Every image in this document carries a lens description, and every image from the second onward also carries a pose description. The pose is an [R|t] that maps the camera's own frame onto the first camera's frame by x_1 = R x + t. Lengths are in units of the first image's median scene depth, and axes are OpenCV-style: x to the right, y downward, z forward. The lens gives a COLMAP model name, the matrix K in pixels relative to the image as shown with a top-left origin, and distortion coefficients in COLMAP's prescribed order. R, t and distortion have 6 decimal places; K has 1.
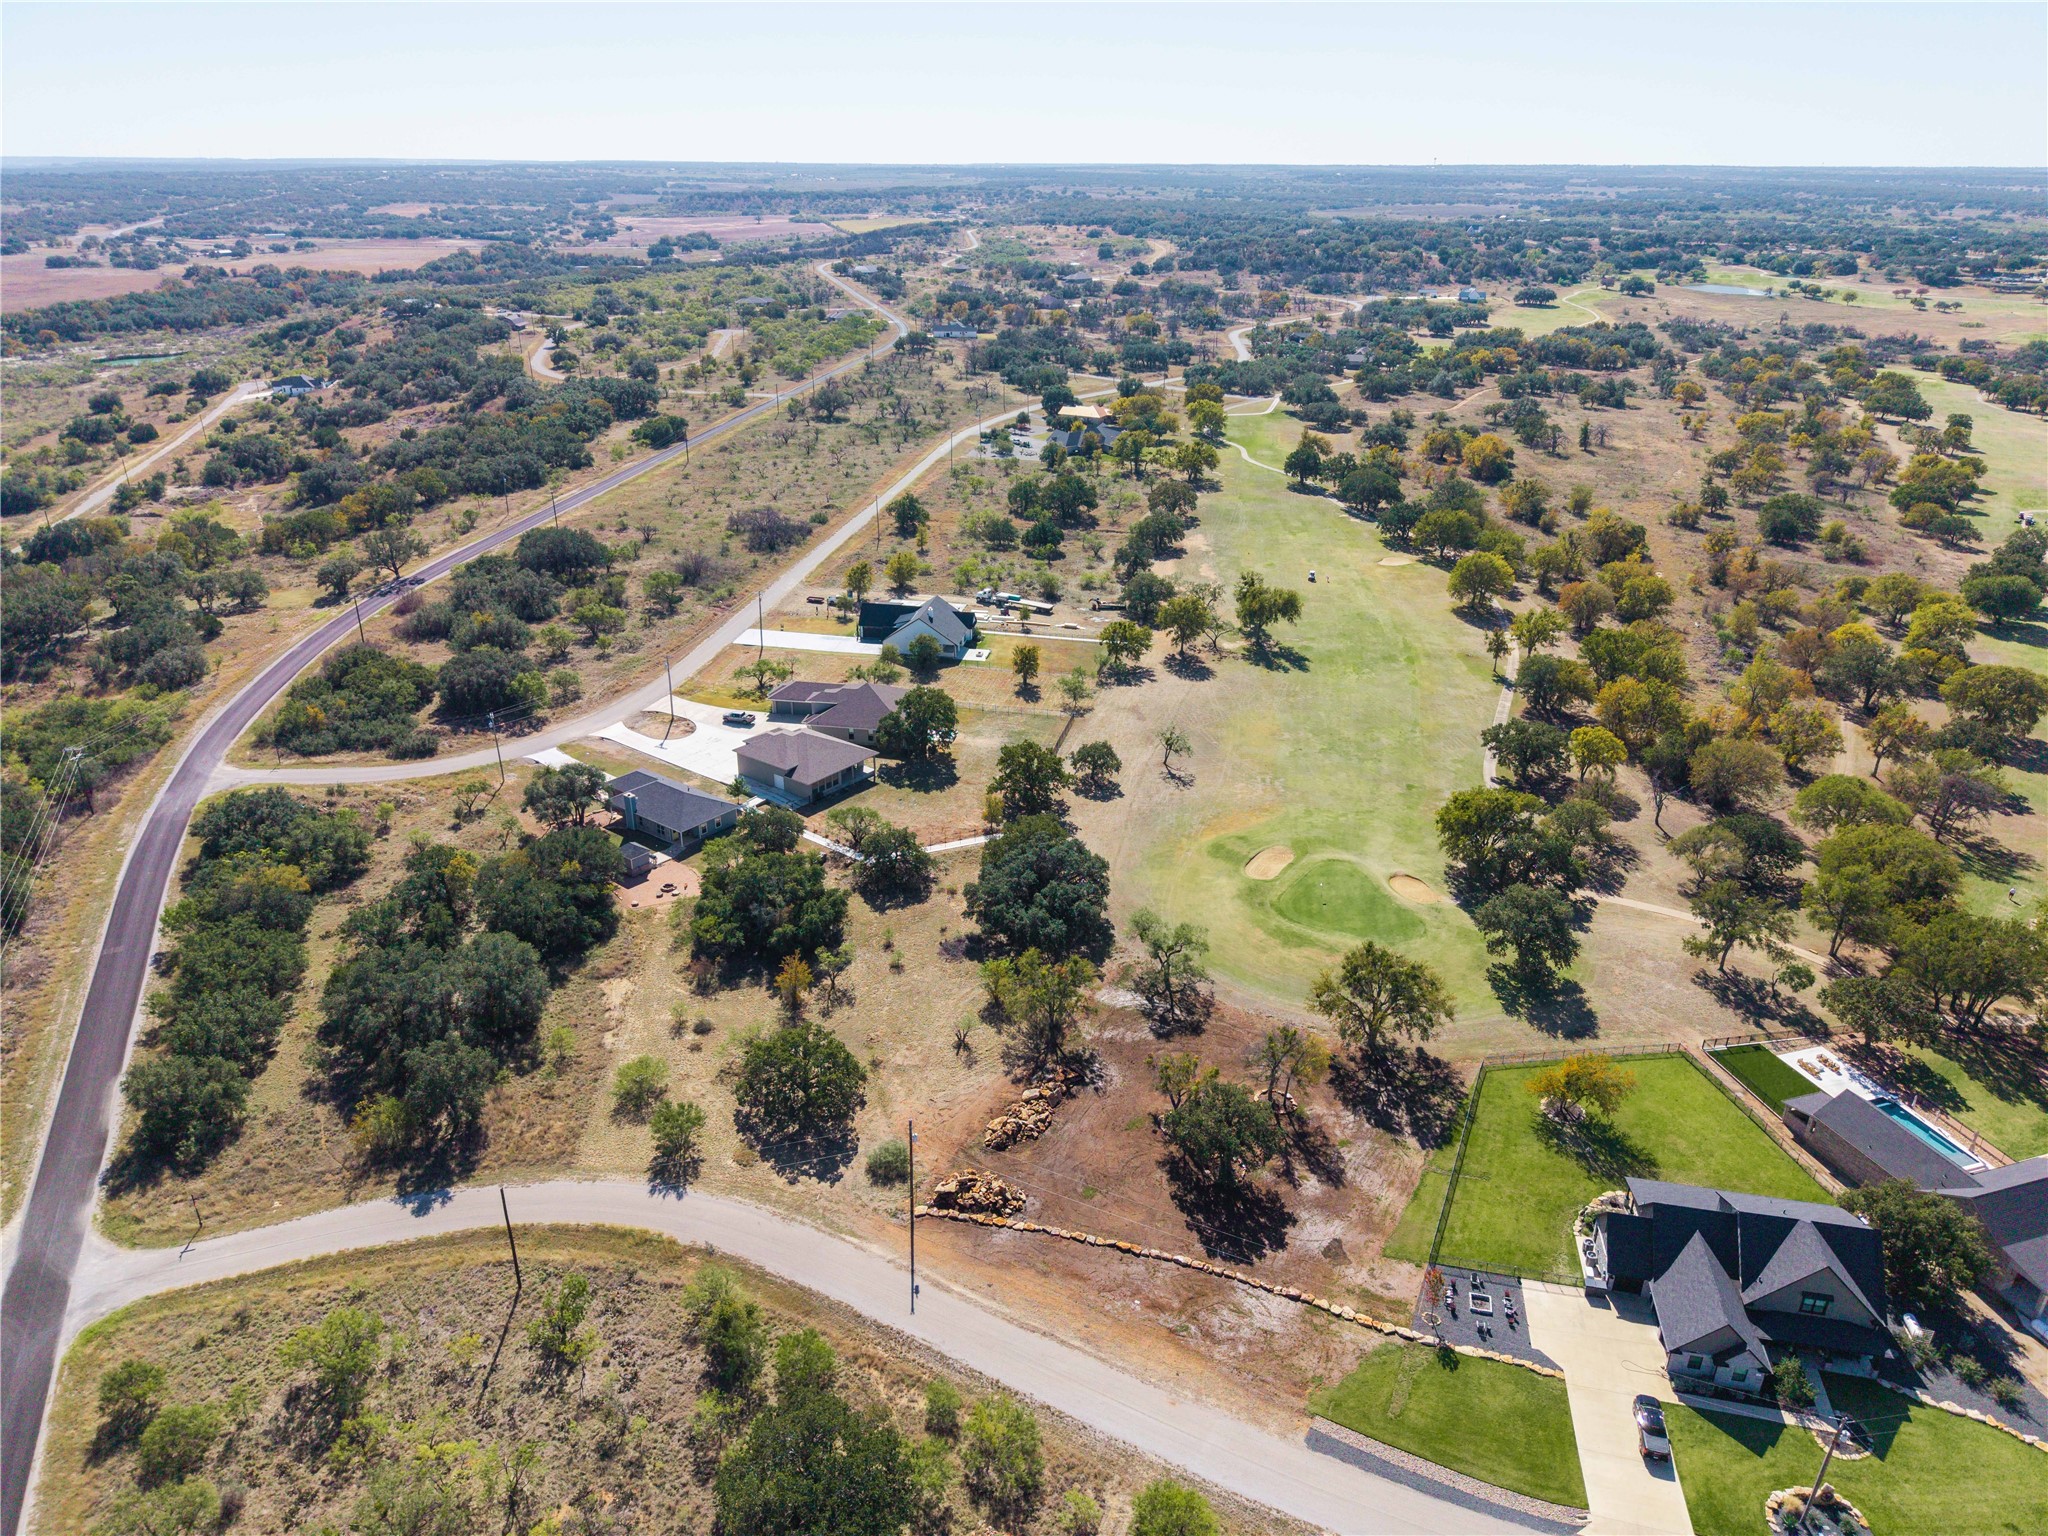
lens RADIAL K [[1382.5, 0, 1020.8], [0, 1382.5, 768.2], [0, 0, 1]] dist [0.013650, -0.006812]
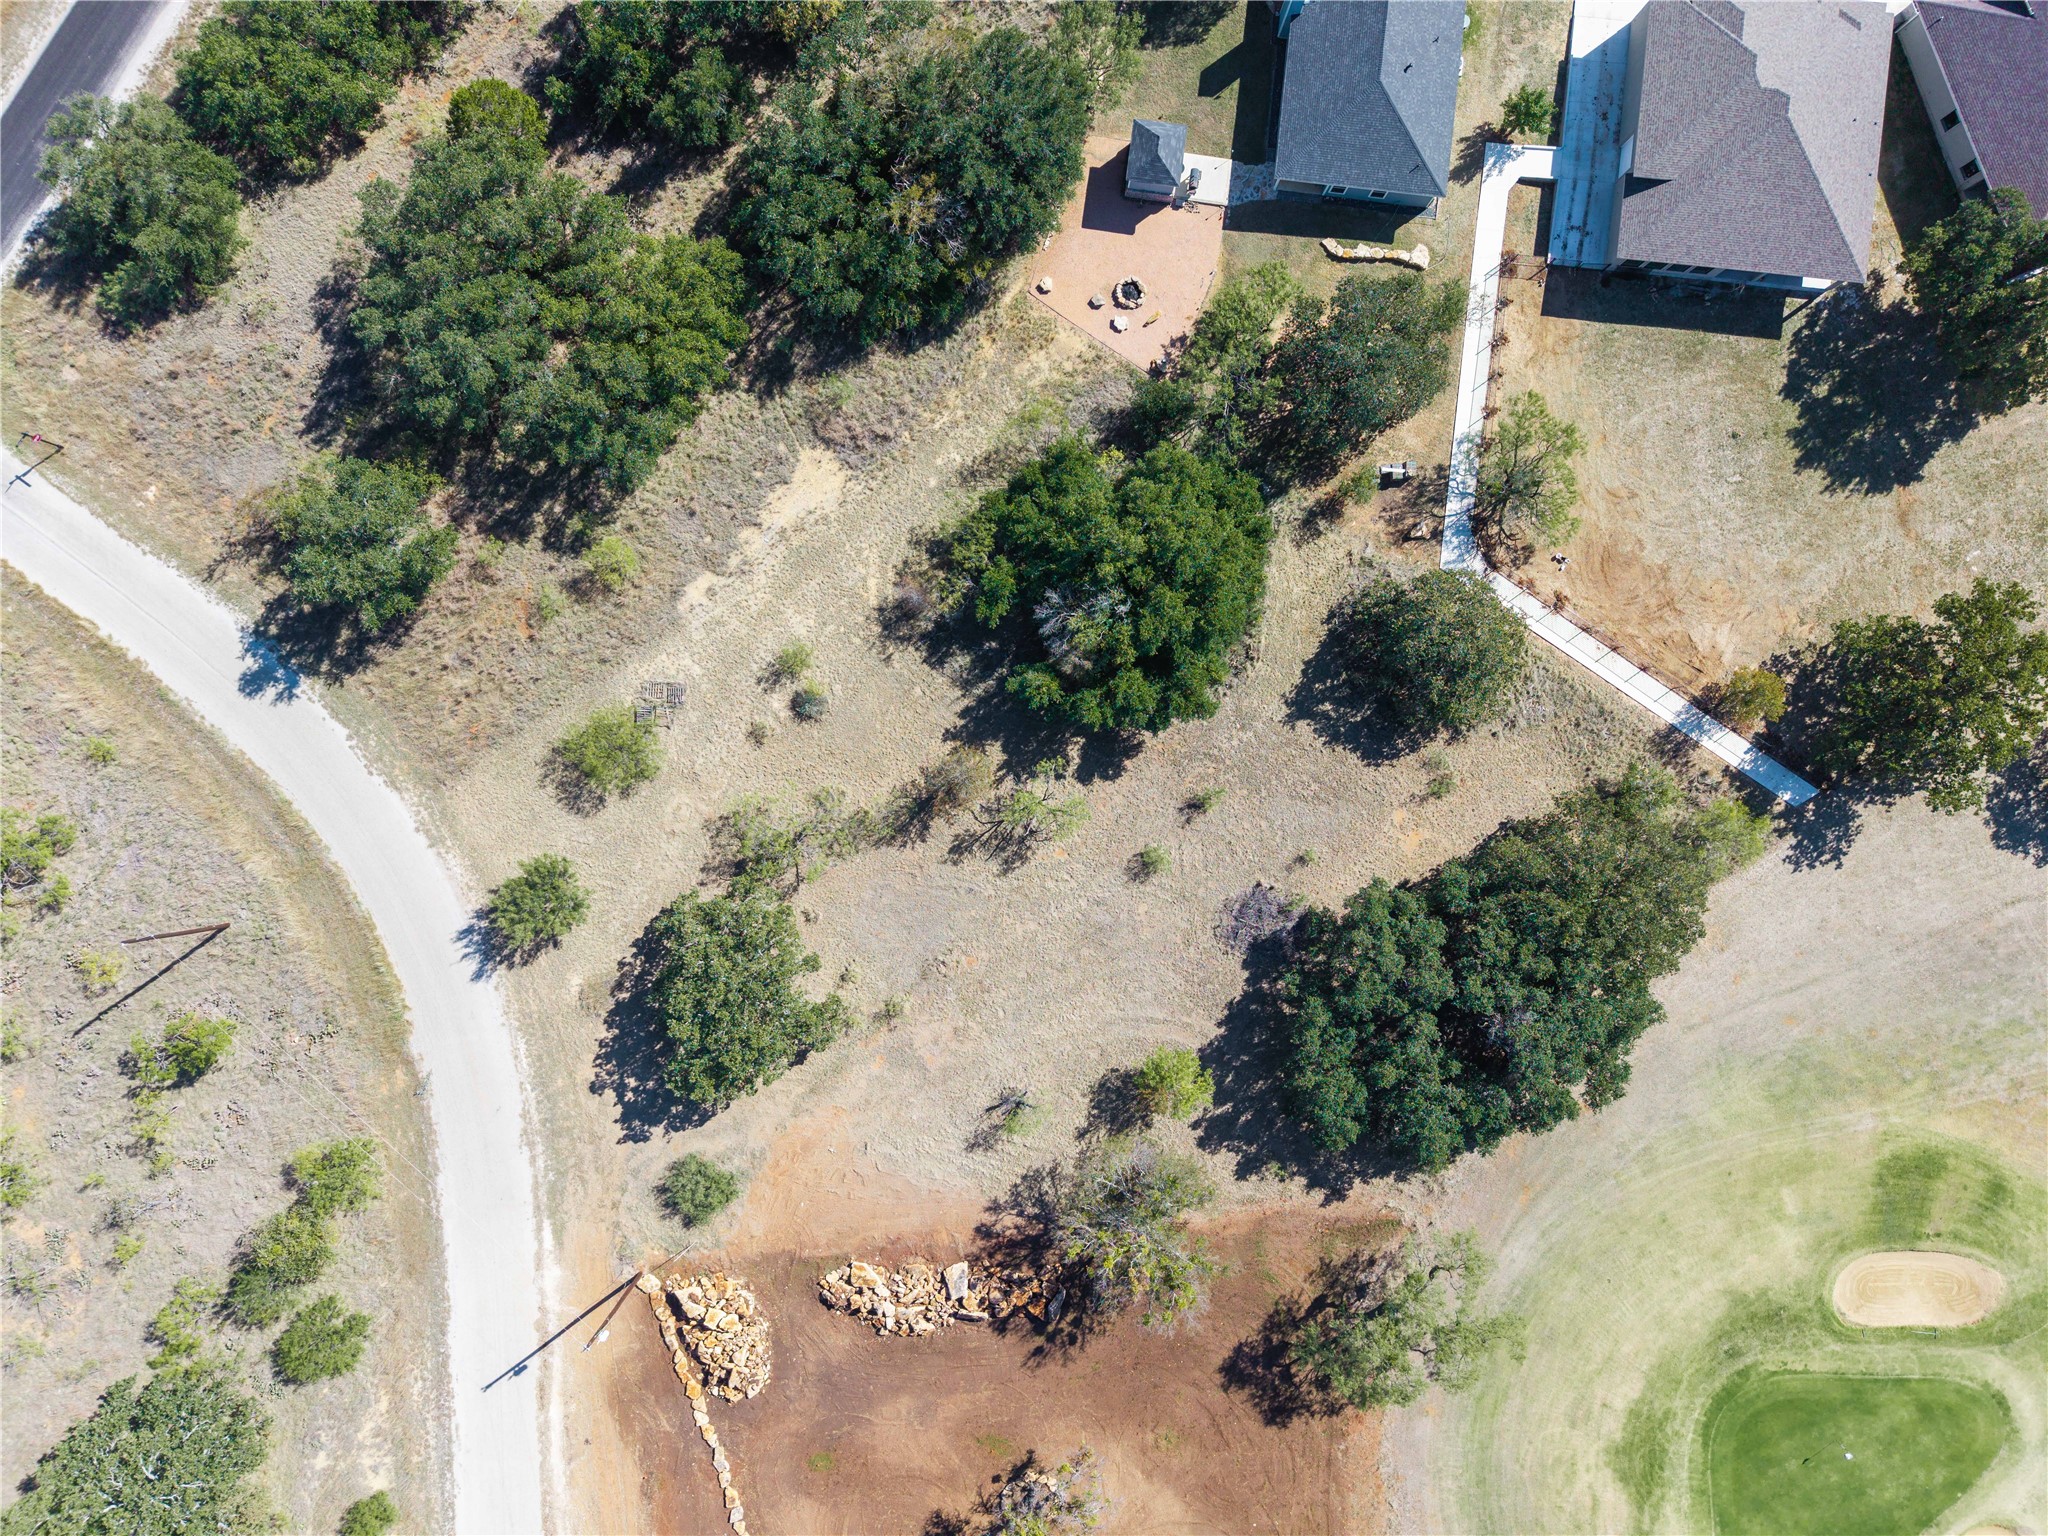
lens RADIAL K [[1382.5, 0, 1026.2], [0, 1382.5, 774.5], [0, 0, 1]] dist [0.013650, -0.006812]
pose [[0.532360, 0.846514, -0.002721, -0.181402], [-0.348667, 0.222199, 0.910527, -0.424259], [0.771378, -0.483779, 0.413442, 0.962769]]
